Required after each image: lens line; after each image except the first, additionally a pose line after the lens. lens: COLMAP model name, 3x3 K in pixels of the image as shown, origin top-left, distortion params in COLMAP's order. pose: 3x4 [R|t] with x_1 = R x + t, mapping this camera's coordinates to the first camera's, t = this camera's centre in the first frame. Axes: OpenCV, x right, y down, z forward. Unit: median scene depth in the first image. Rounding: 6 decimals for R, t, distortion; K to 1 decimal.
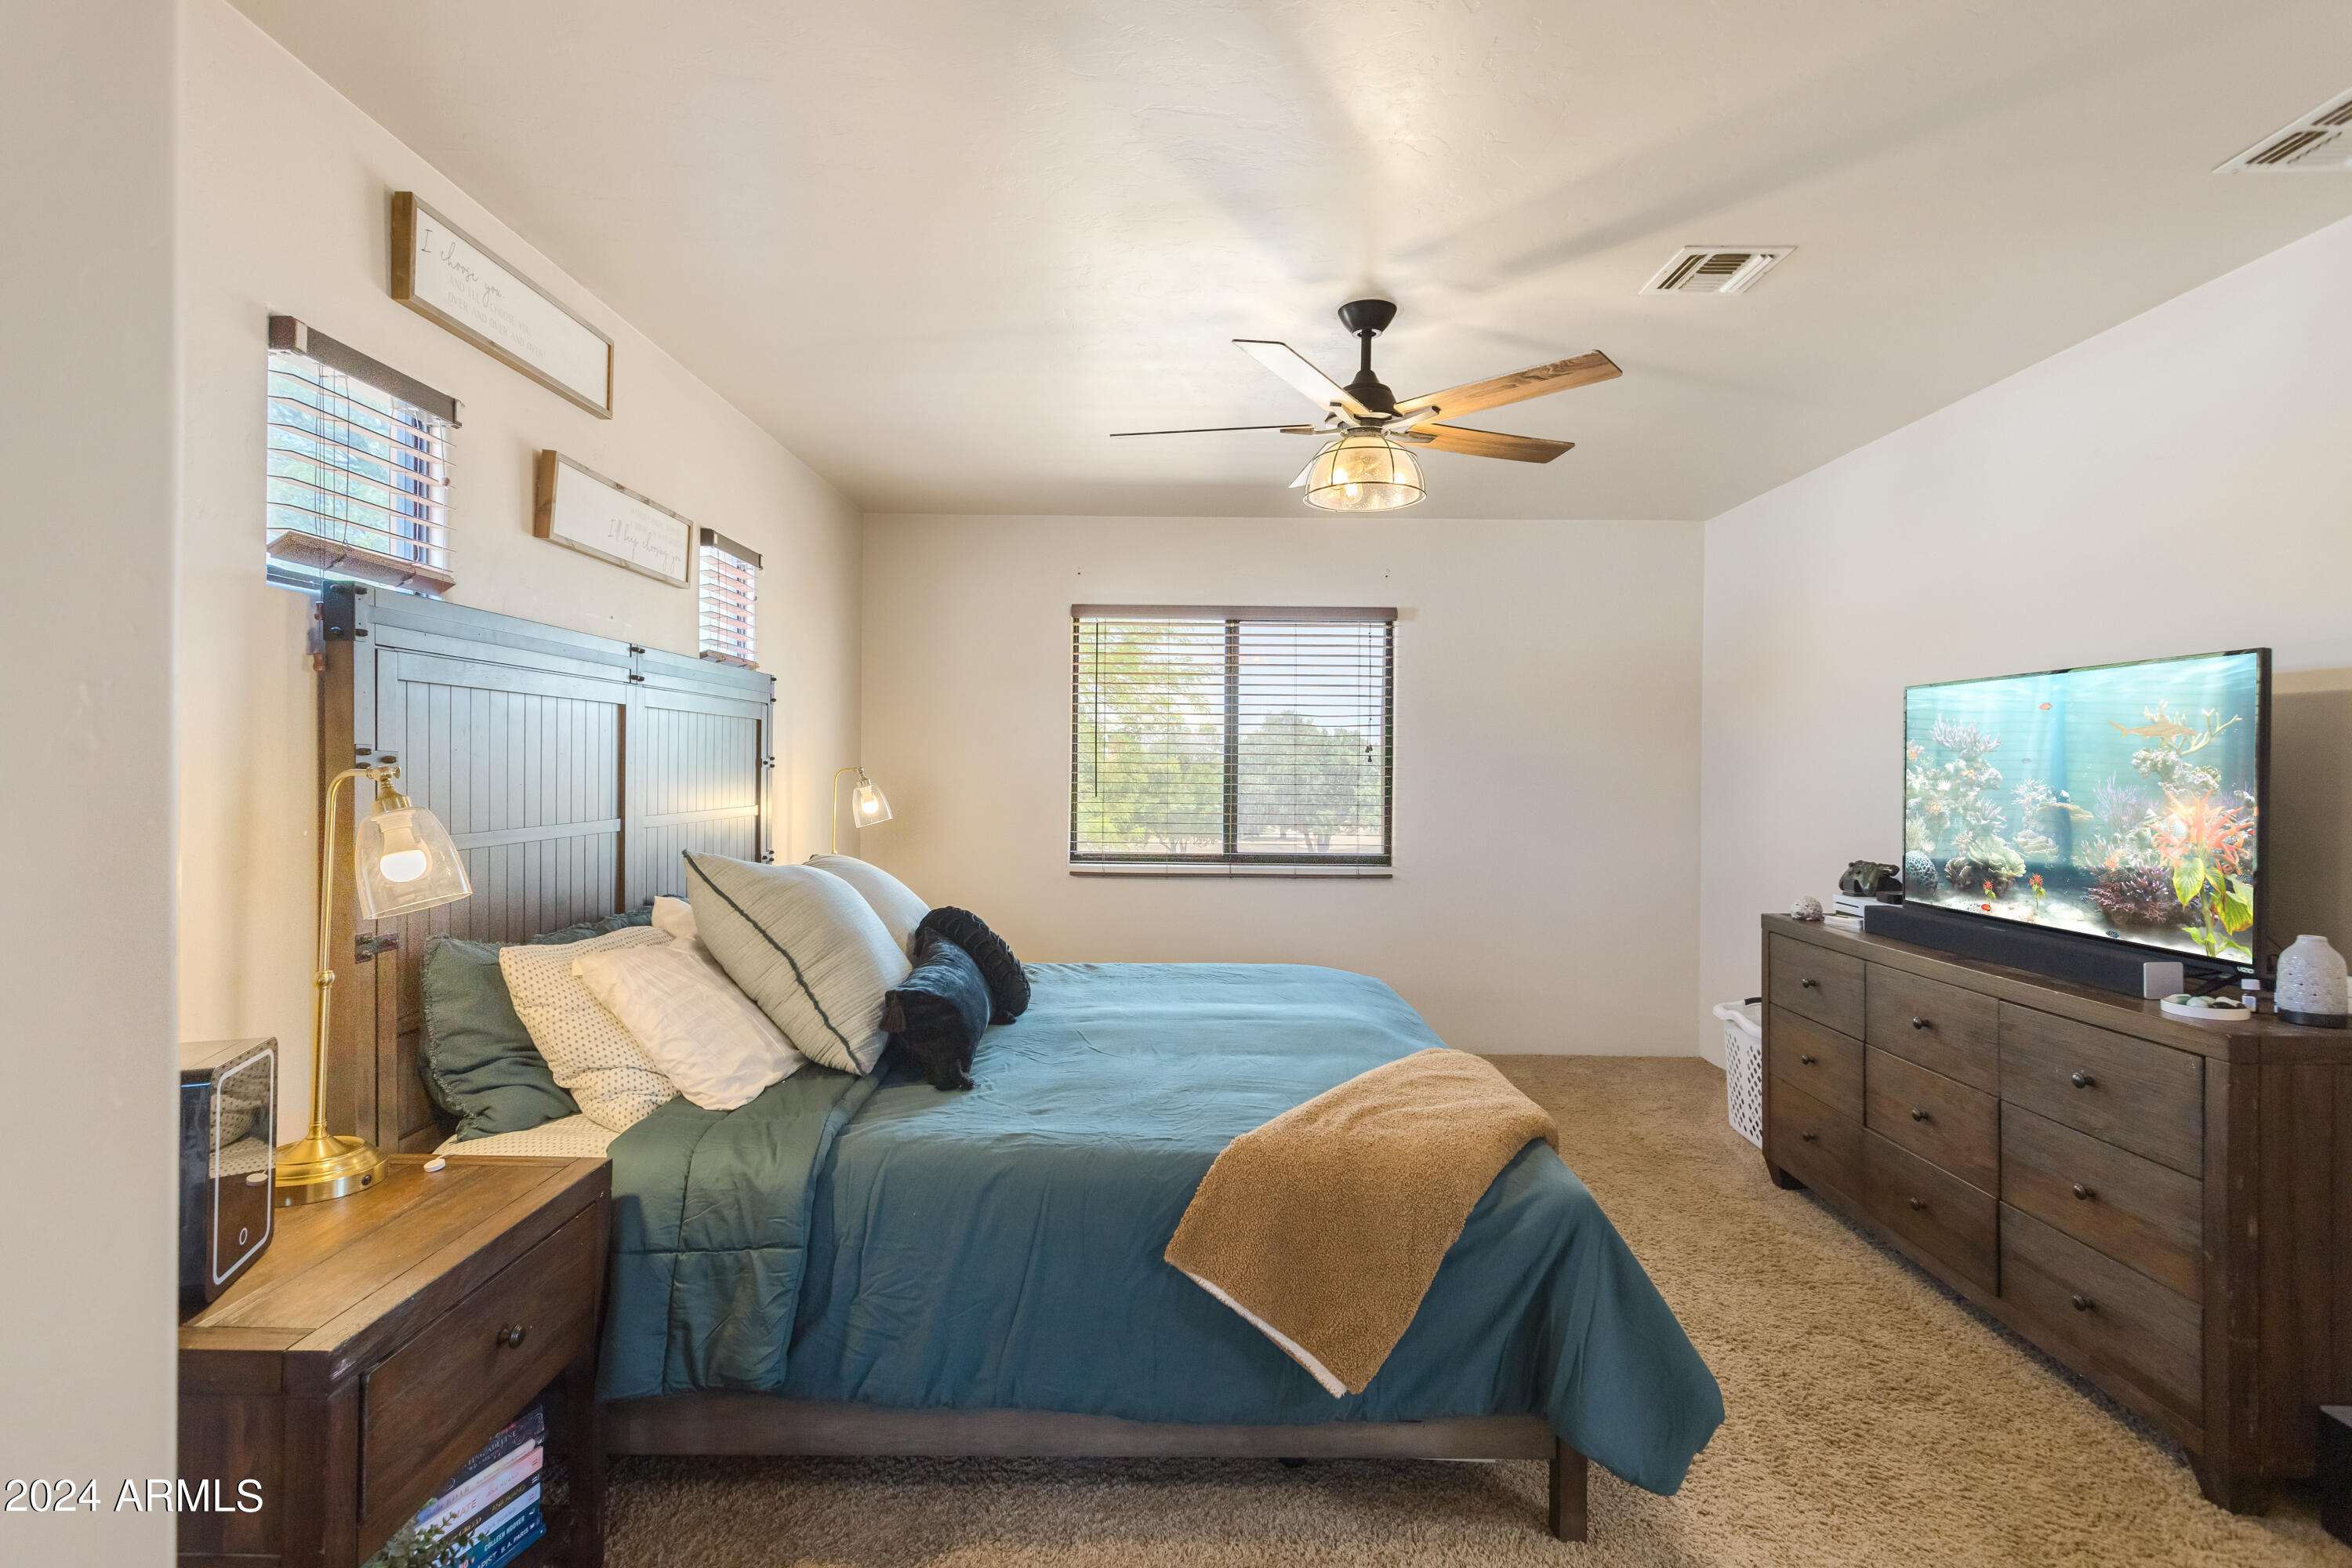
lens RADIAL K [[1140.4, 0, 1175.9], [0, 1140.4, 772.7], [0, 0, 1]] dist [0.003154, 0.000947]
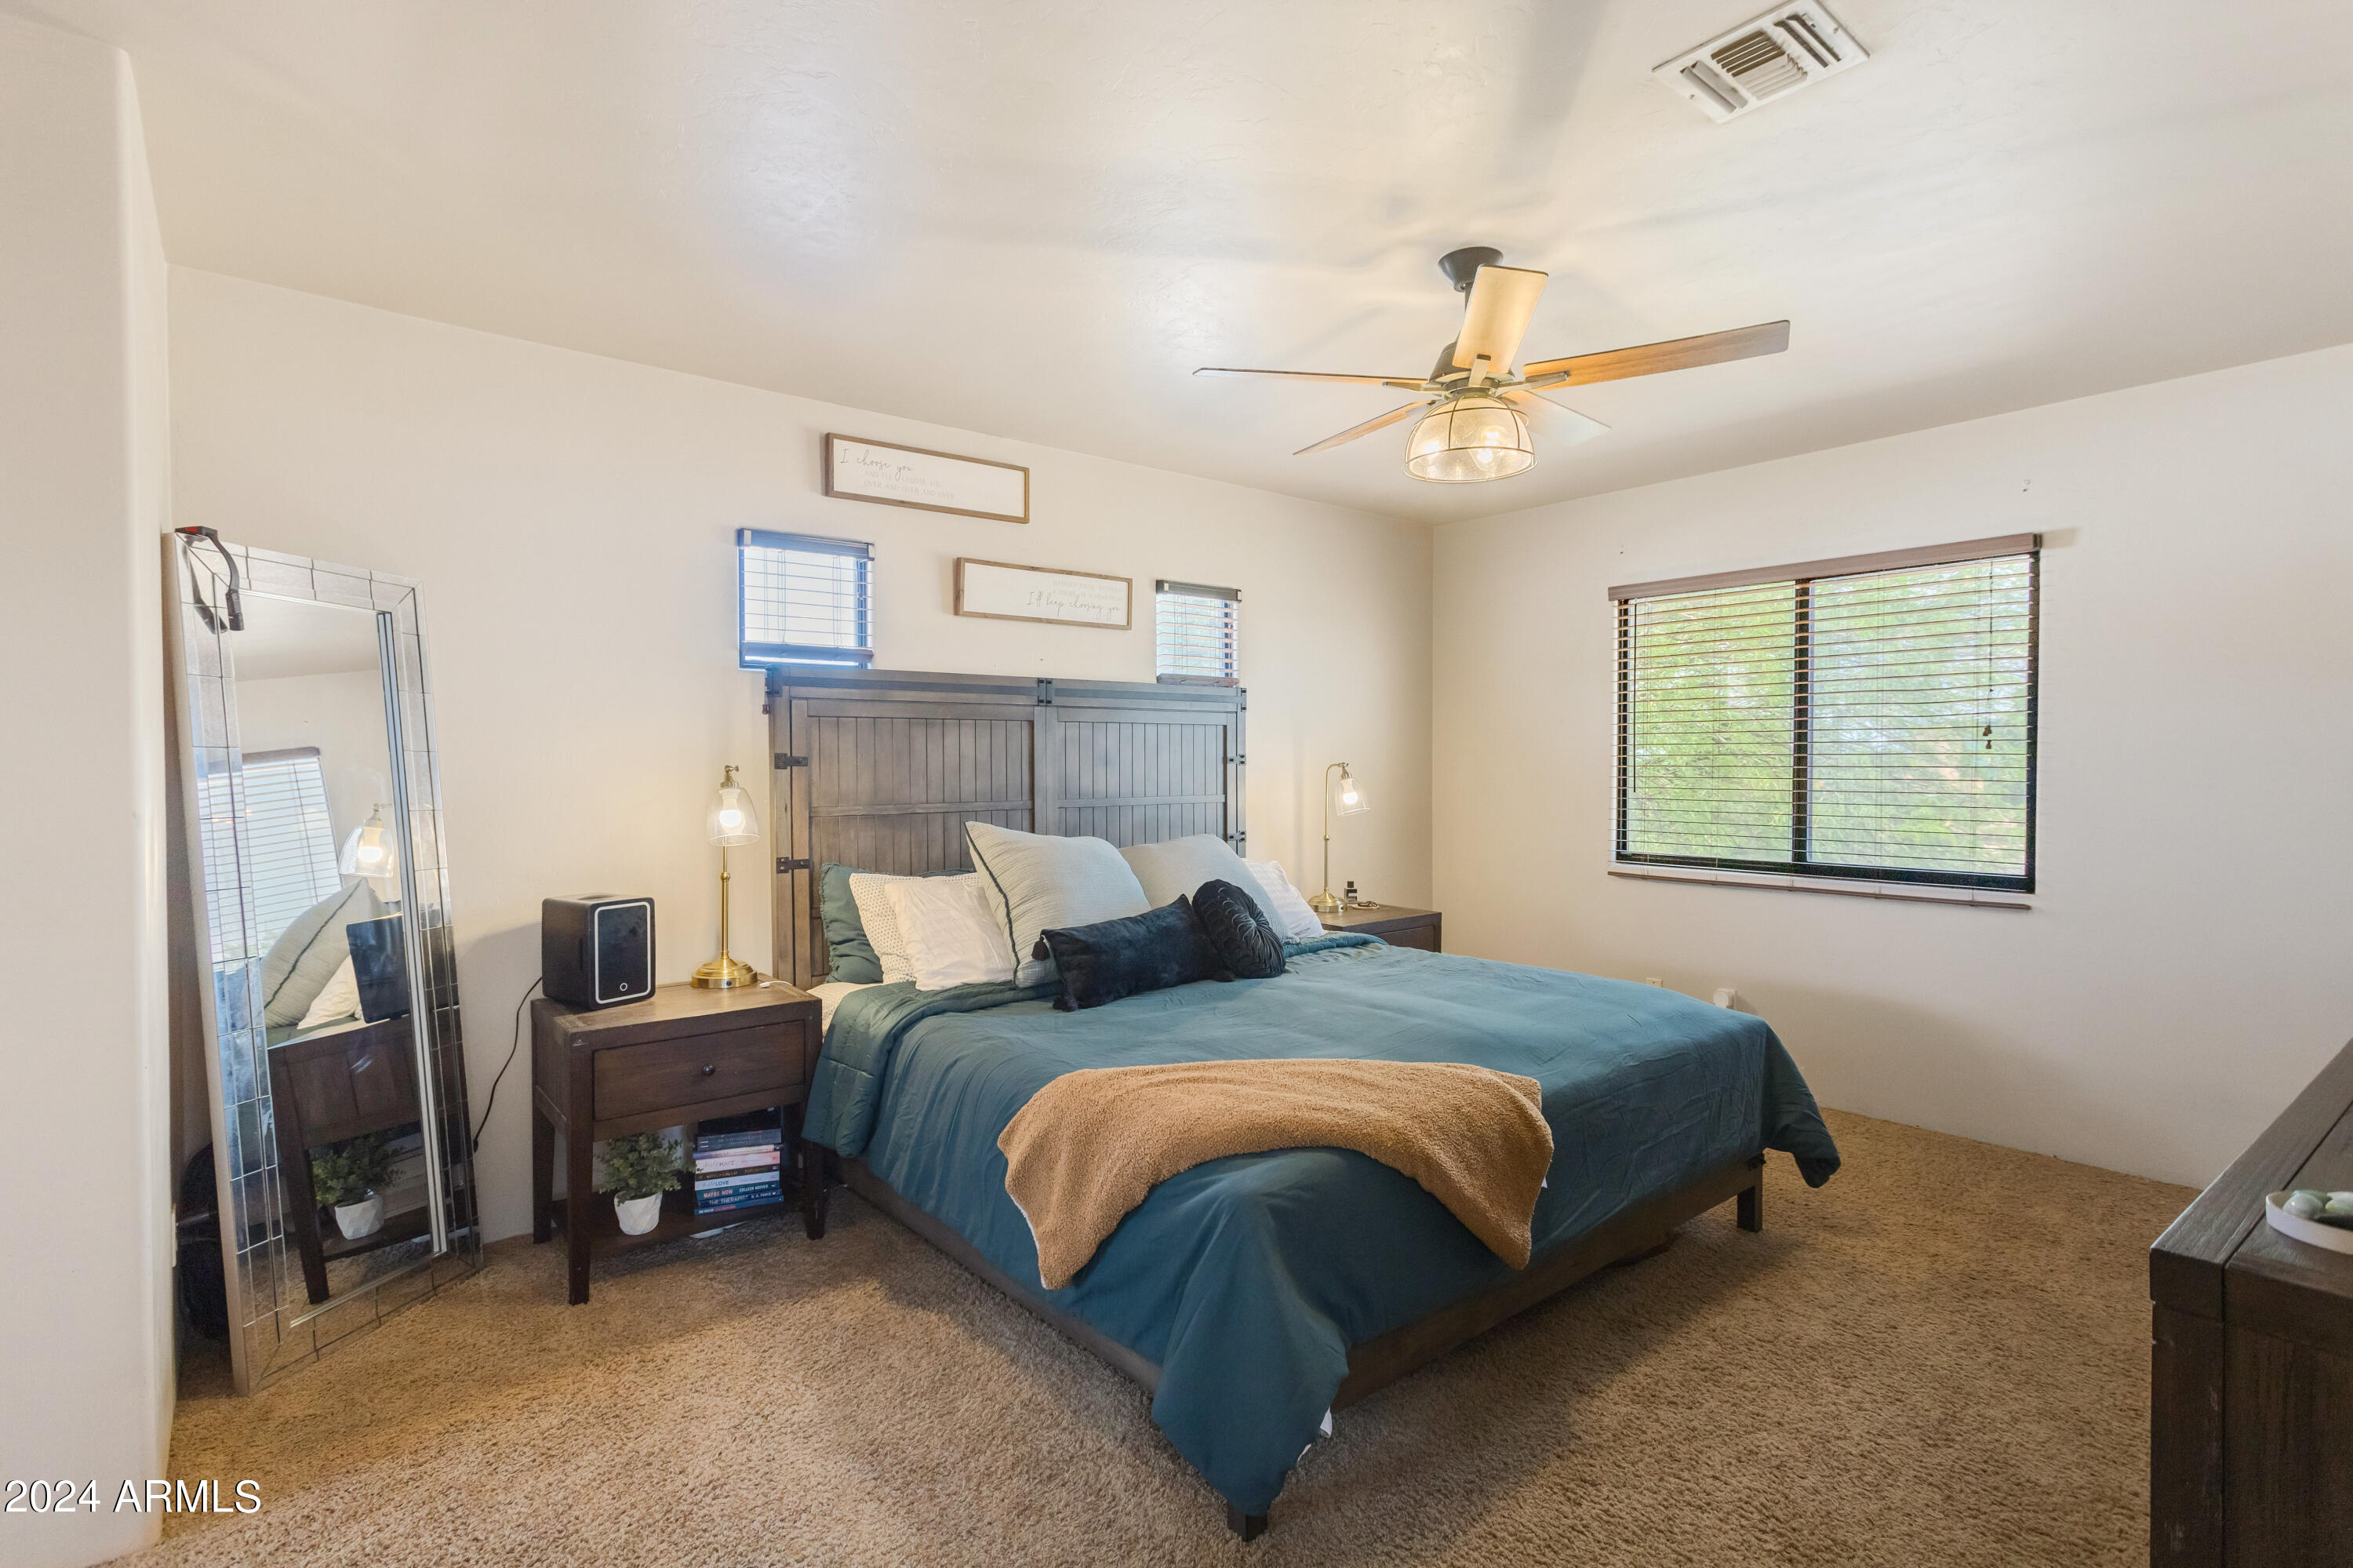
lens RADIAL K [[1140.9, 0, 1179.8], [0, 1140.9, 790.0], [0, 0, 1]] dist [0.003154, 0.000947]
pose [[0.634295, 0.008168, -0.773048, 0.561565], [0.004803, 0.999883, 0.014506, 0.005524], [0.773076, -0.012913, 0.634182, 0.175357]]
